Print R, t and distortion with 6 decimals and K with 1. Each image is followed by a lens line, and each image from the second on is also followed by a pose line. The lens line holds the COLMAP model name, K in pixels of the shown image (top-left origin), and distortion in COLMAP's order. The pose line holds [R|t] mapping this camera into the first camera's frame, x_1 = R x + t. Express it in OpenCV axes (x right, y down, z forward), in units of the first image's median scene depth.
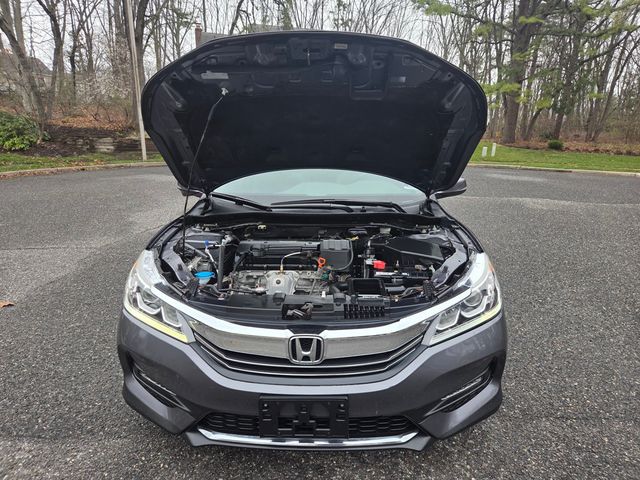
lens RADIAL K [[434.1, 0, 321.5], [0, 434.1, 235.4], [0, 0, 1]] dist [0.090665, -0.079062]
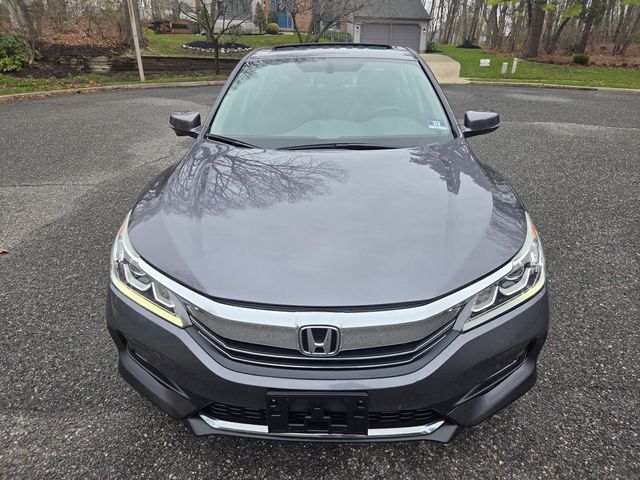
lens RADIAL K [[434.1, 0, 321.5], [0, 434.1, 235.4], [0, 0, 1]] dist [0.090665, -0.079062]
pose [[0.999838, -0.003088, -0.017731, -0.010746], [0.006093, 0.985070, 0.172046, -0.062815], [0.016935, -0.172126, 0.984929, 0.136359]]
